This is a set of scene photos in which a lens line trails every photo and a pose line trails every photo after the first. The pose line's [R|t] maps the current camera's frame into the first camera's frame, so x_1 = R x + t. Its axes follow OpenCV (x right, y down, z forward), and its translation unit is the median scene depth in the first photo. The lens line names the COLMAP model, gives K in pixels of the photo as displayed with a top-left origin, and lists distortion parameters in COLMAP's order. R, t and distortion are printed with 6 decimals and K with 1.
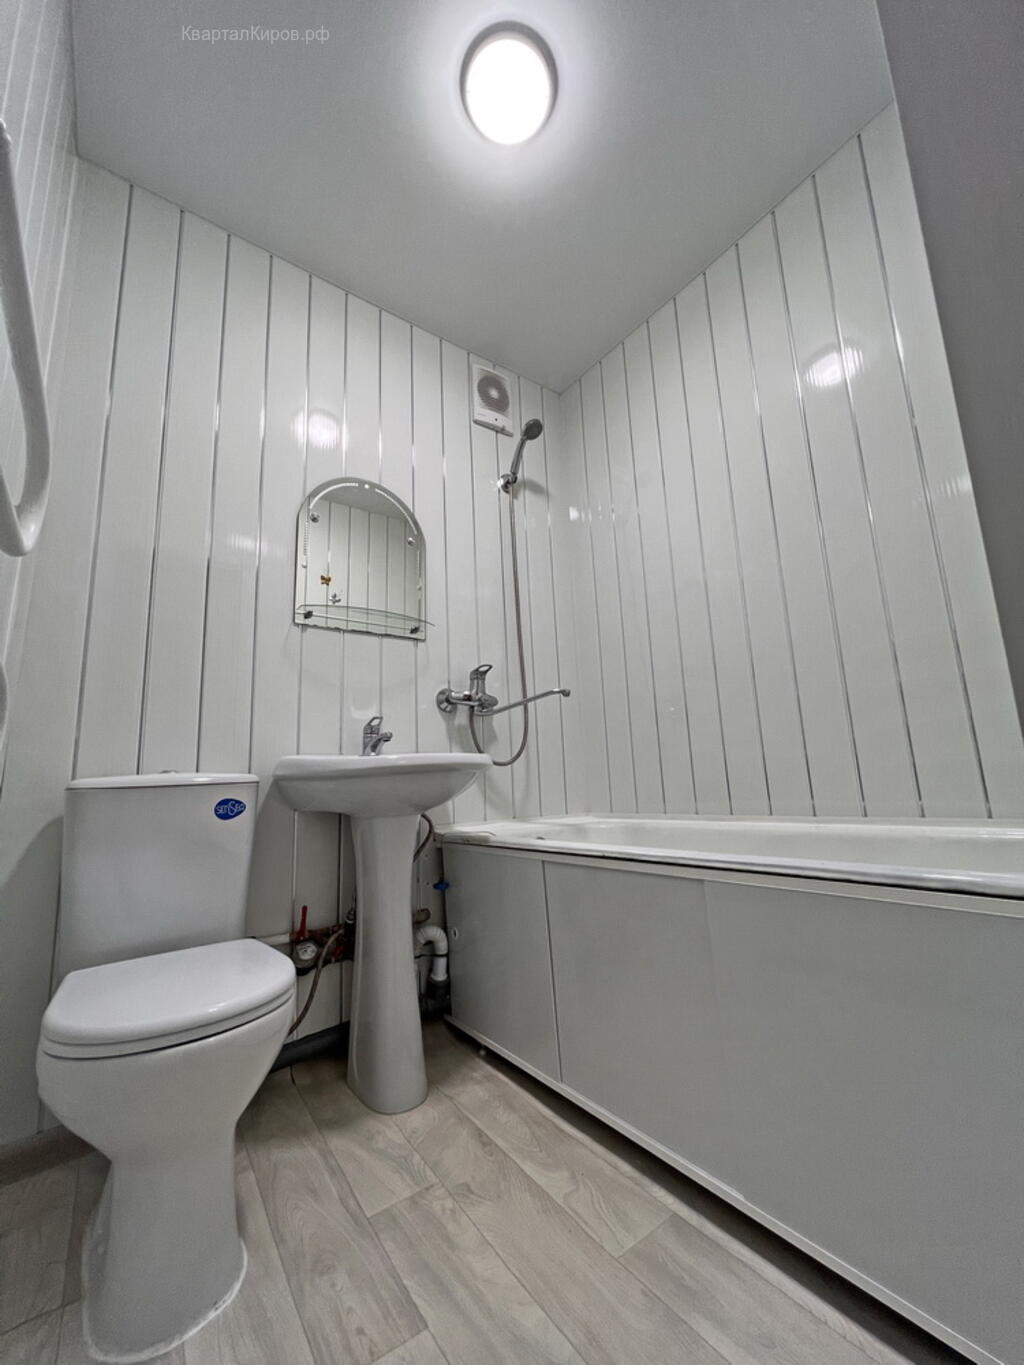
lens RADIAL K [[546.2, 0, 516.6], [0, 546.2, 686.1], [0, 0, 1]] dist [-0.001125, -0.000023]
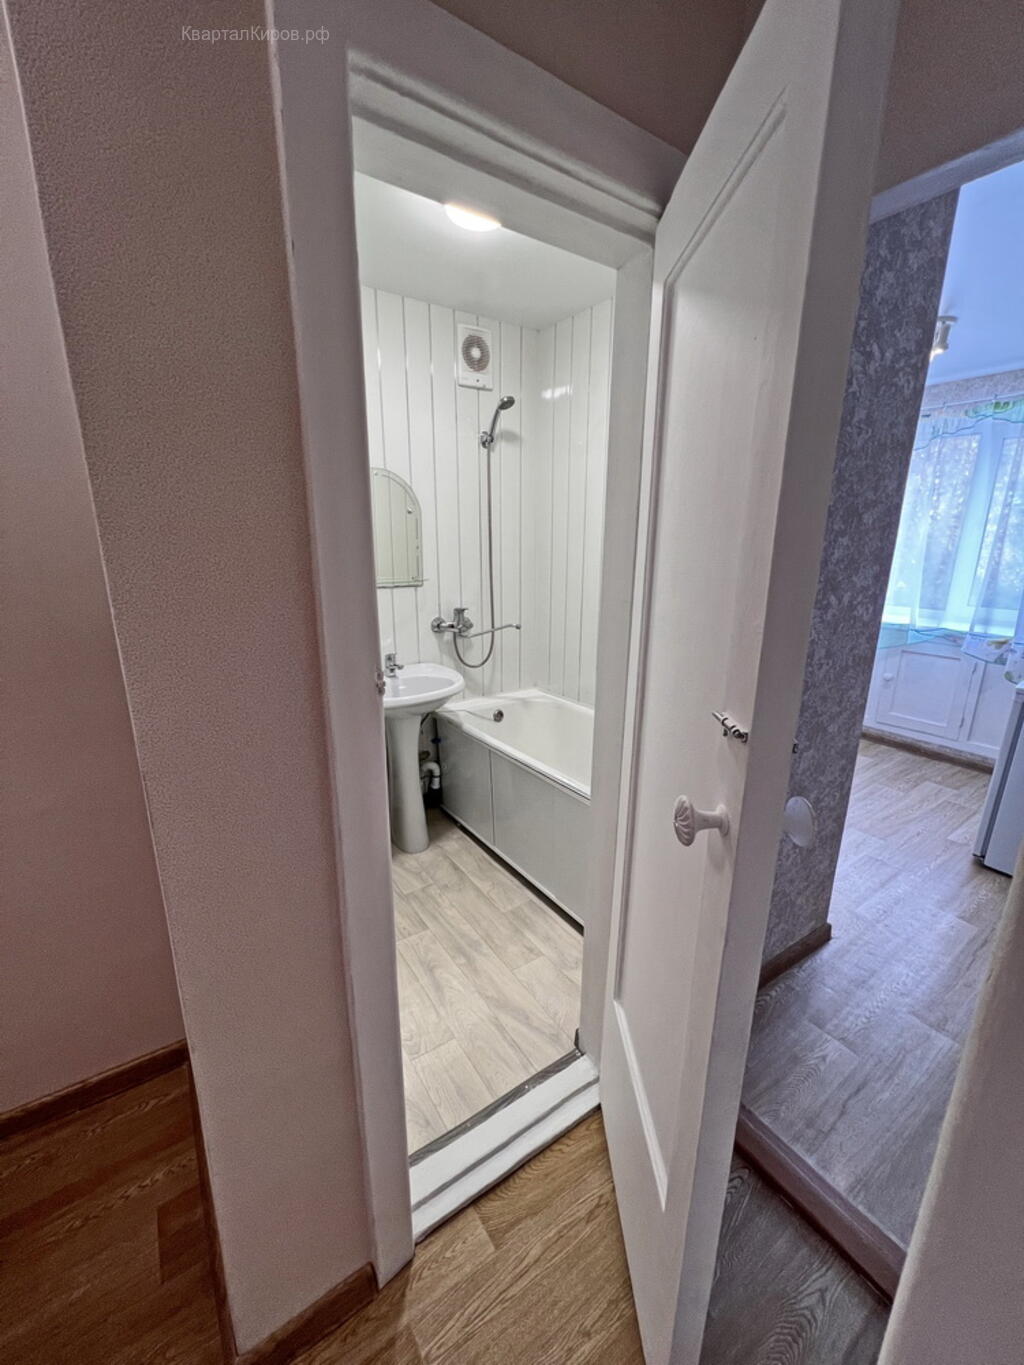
lens RADIAL K [[549.8, 0, 513.2], [0, 549.8, 680.7], [0, 0, 1]] dist [0.000696, -0.000105]
pose [[0.998815, 0.048527, -0.003593, 0.104984], [-0.042450, 0.905055, 0.423171, -0.570198], [0.023788, -0.422517, 0.906043, -0.484636]]
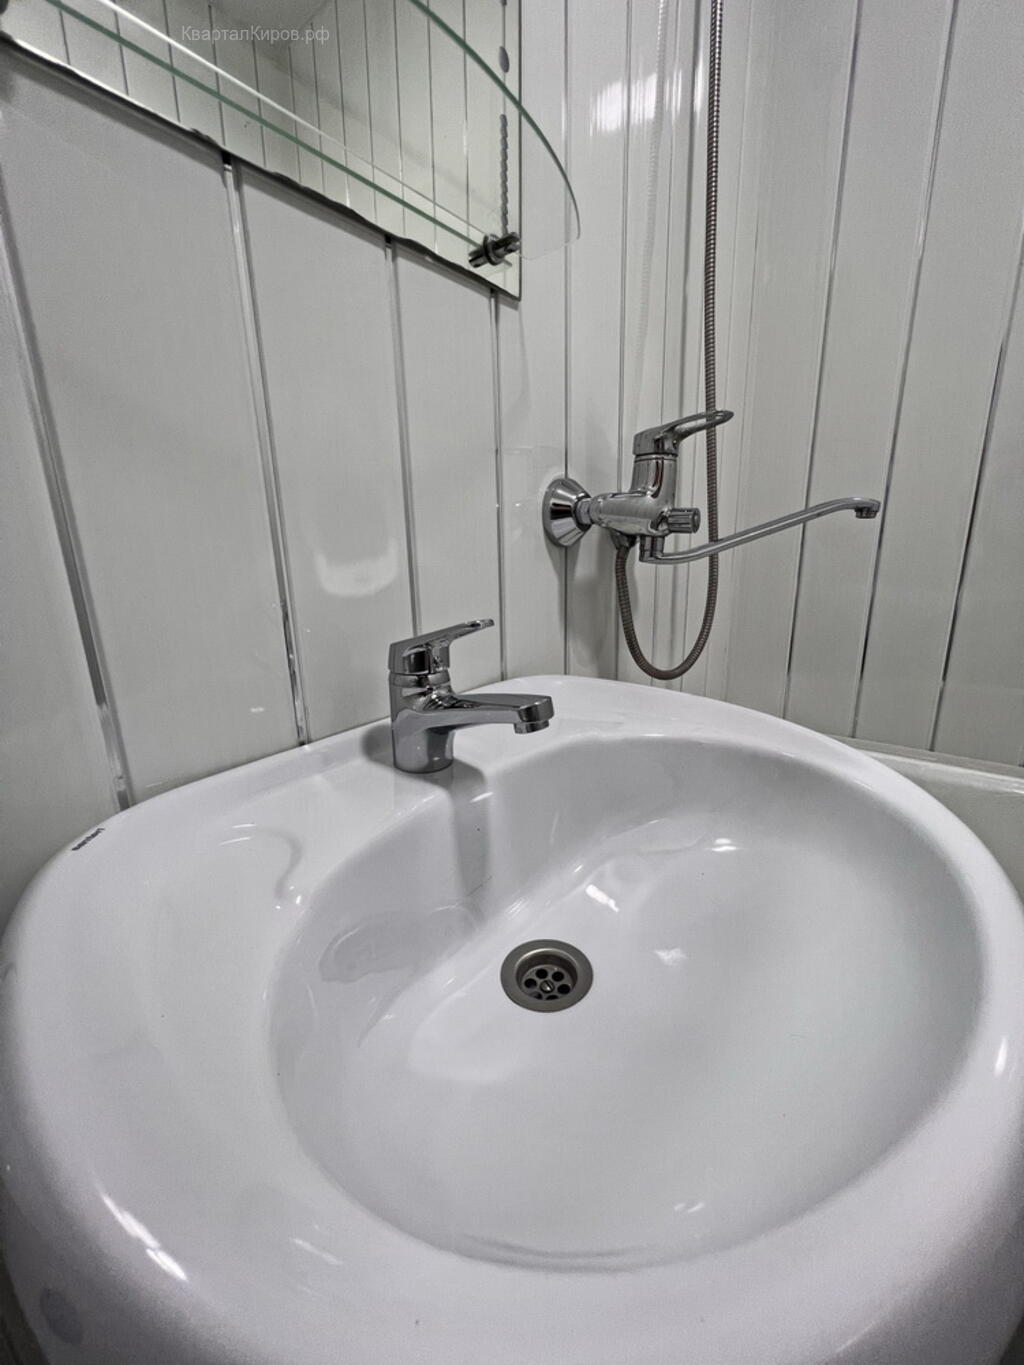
lens RADIAL K [[546.2, 0, 516.6], [0, 546.2, 686.1], [0, 0, 1]] dist [-0.001125, -0.000023]
pose [[0.967609, -0.041650, 0.248996, -0.298999], [-0.063750, 0.914022, 0.400625, -0.013706], [-0.244273, -0.403522, 0.881760, 0.783007]]
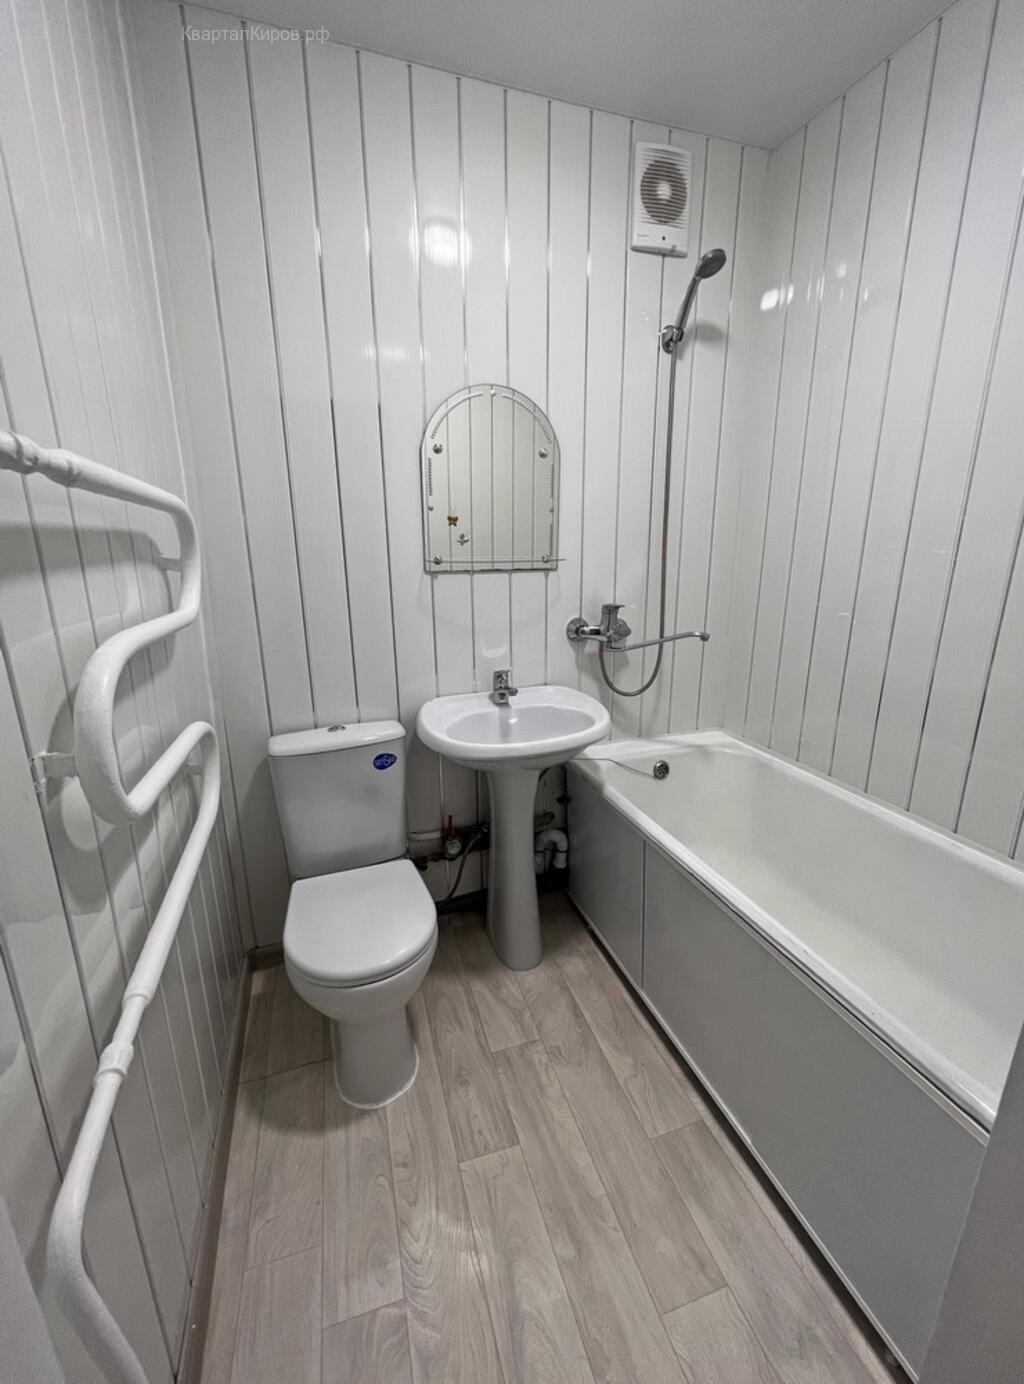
lens RADIAL K [[569.0, 0, 512.1], [0, 569.0, 689.1], [0, 0, 1]] dist [-0.000100, 0.000152]
pose [[0.954495, 0.112230, -0.276302, 0.065802], [0.018147, 0.902913, 0.429440, -0.383225], [0.297673, -0.414913, 0.859790, 0.049169]]
